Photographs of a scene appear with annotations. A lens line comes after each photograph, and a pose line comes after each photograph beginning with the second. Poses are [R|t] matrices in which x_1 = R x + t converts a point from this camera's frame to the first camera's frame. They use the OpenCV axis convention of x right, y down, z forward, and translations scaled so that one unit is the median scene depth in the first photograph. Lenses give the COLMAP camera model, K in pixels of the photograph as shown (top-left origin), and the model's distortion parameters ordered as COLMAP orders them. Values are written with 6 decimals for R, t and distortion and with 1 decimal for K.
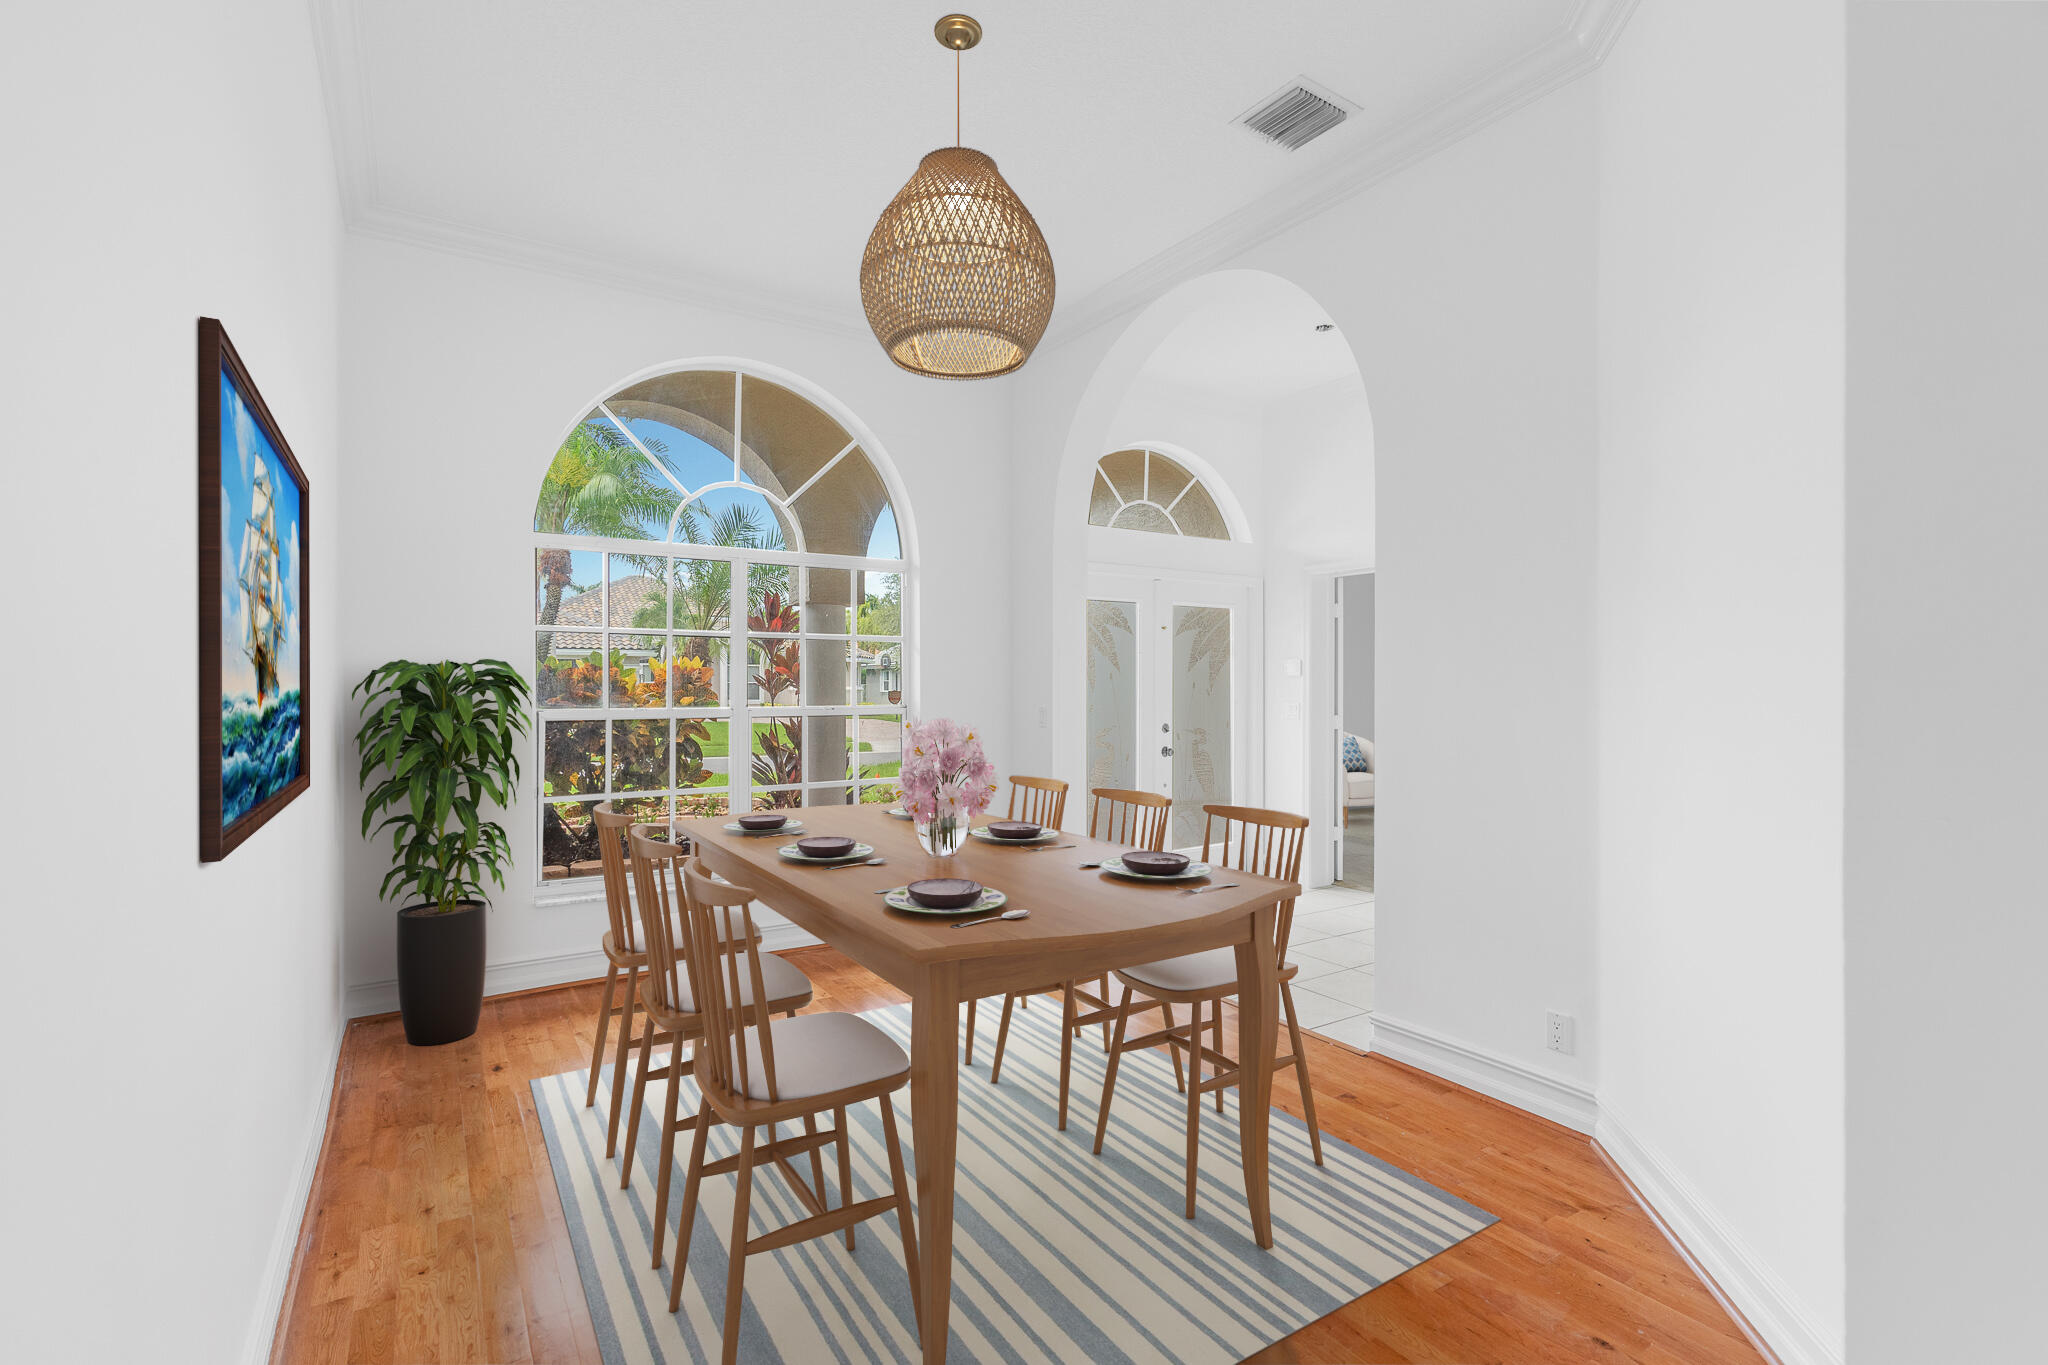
lens RADIAL K [[937.7, 0, 1015.4], [0, 937.7, 687.2], [0, 0, 1]] dist [-0.000069, 0.001015]
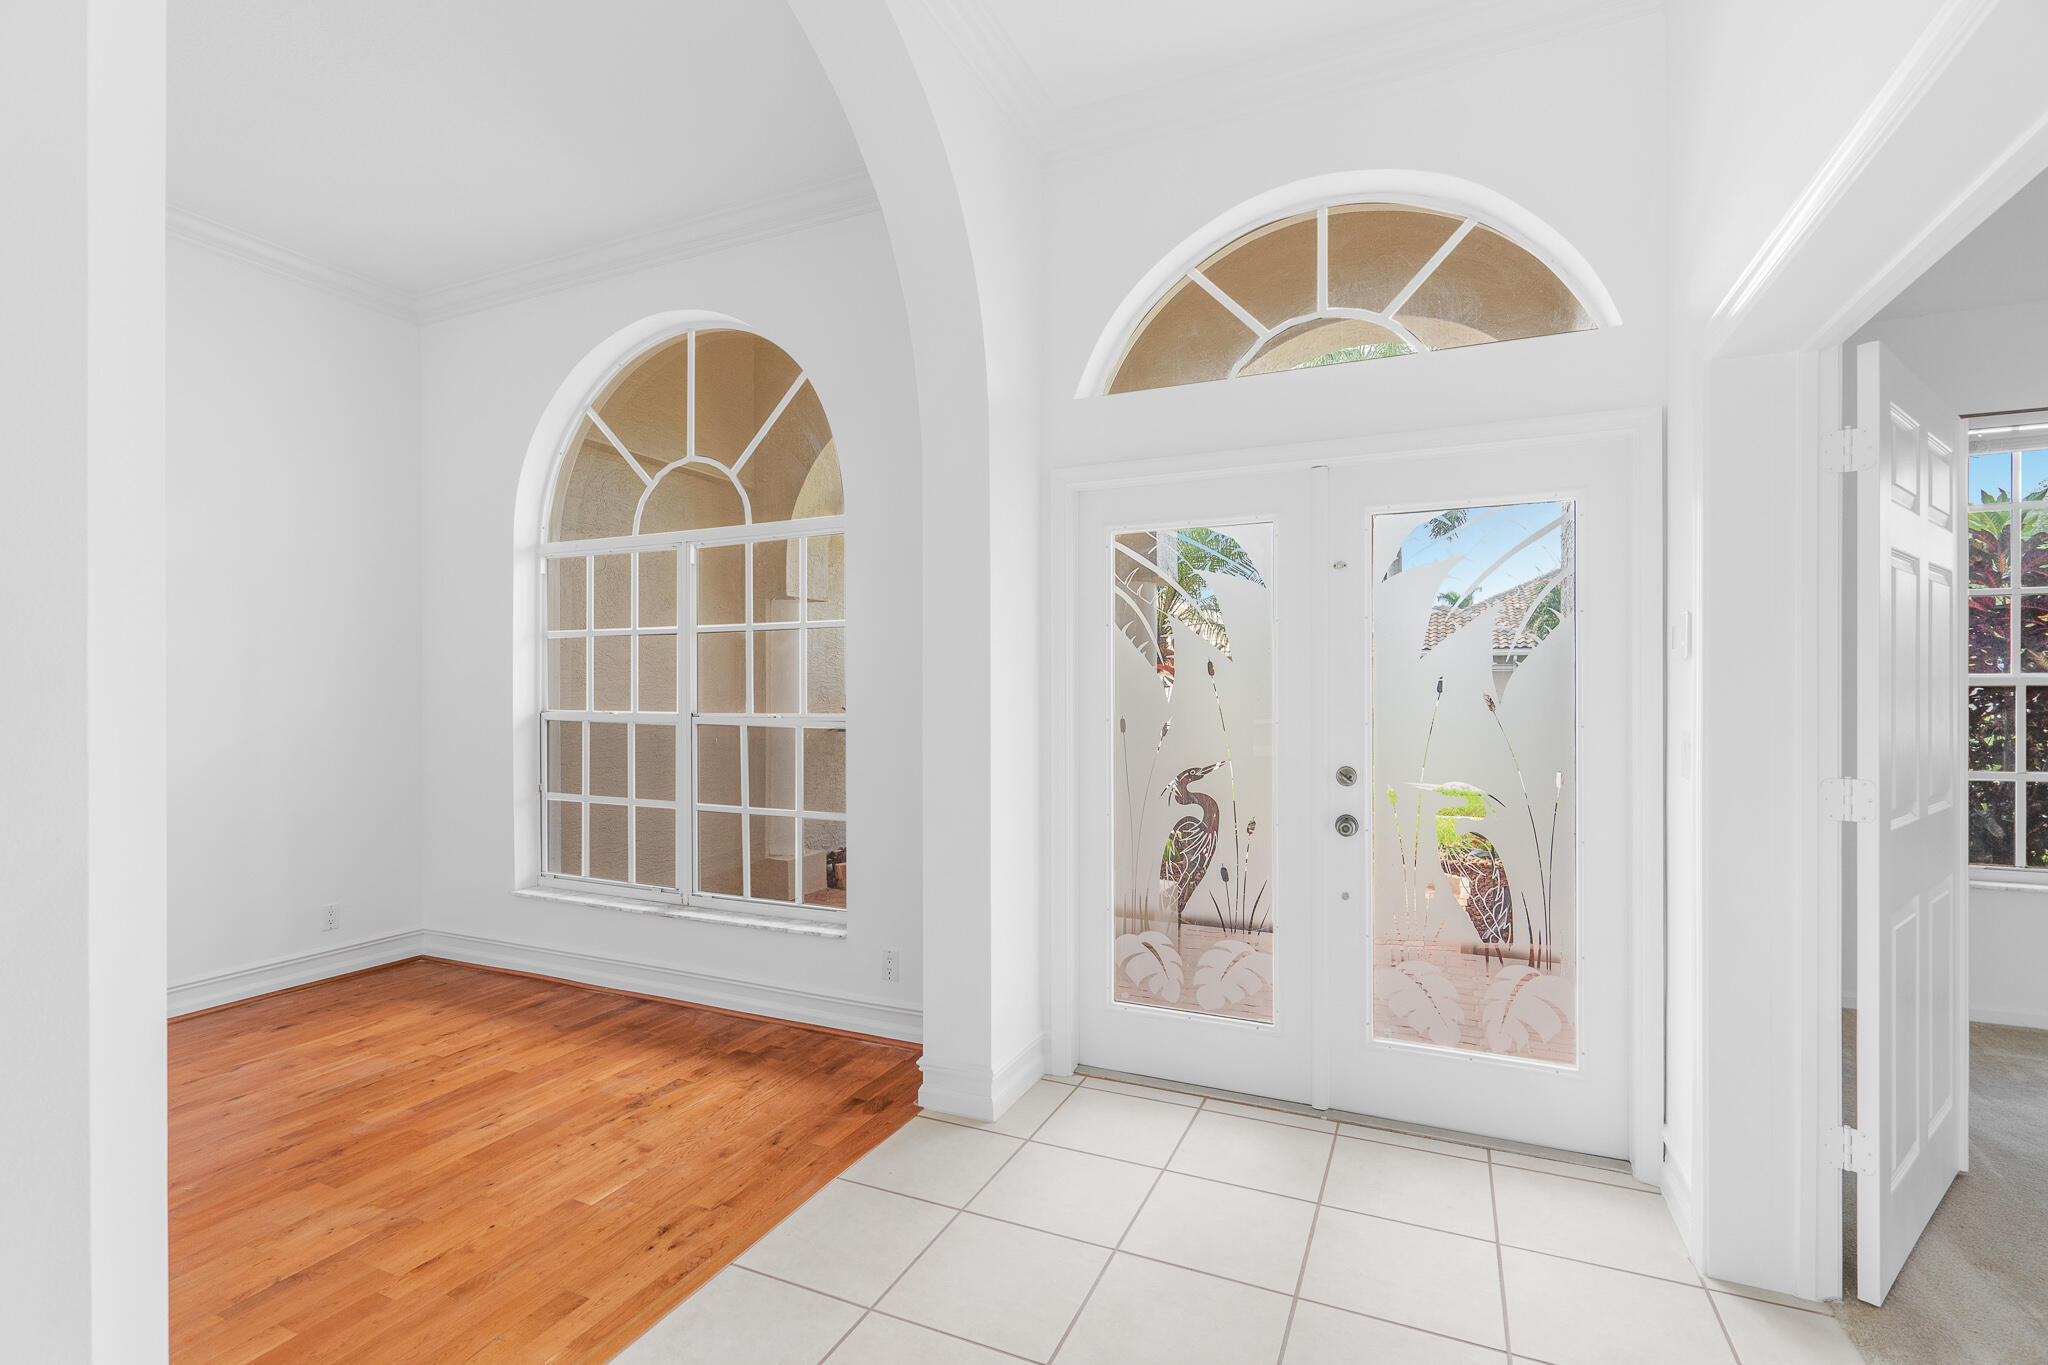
lens RADIAL K [[937.7, 0, 1015.4], [0, 937.7, 687.2], [0, 0, 1]] dist [-0.000069, 0.001015]
pose [[0.539084, -0.003164, -0.842246, 0.573470], [0.000151, 0.999993, -0.003659, 0.000694], [0.842252, 0.001845, 0.539081, 0.735447]]
